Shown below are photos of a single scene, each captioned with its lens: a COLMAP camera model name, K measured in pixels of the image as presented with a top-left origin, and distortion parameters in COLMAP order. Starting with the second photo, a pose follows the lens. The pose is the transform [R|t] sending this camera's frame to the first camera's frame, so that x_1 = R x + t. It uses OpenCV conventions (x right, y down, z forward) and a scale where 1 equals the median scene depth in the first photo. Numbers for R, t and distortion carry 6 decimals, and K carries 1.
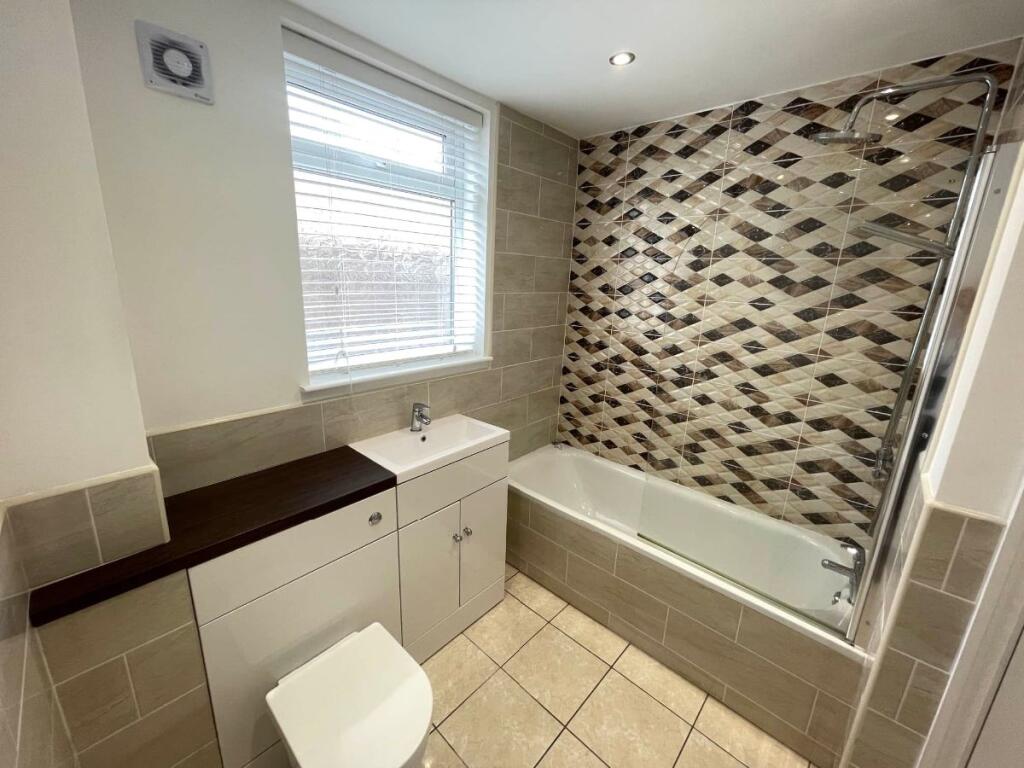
lens RADIAL K [[411.2, 0, 508.7], [0, 411.2, 381.6], [0, 0, 1]] dist [-0.006504, 0.001309]
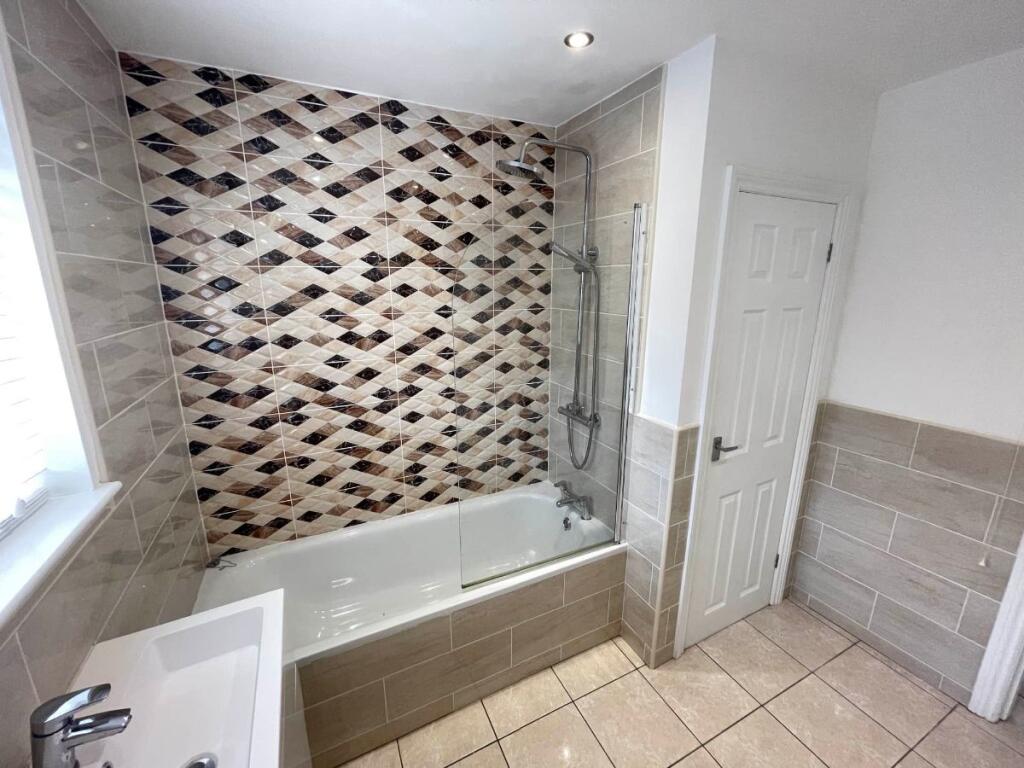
lens RADIAL K [[411.2, 0, 508.0], [0, 411.2, 381.3], [0, 0, 1]] dist [-0.006504, 0.001309]
pose [[0.365472, -0.252172, 0.896013, -0.278238], [0.241687, 0.955298, 0.170276, -0.147723], [-0.898898, 0.154323, 0.410082, 0.423034]]
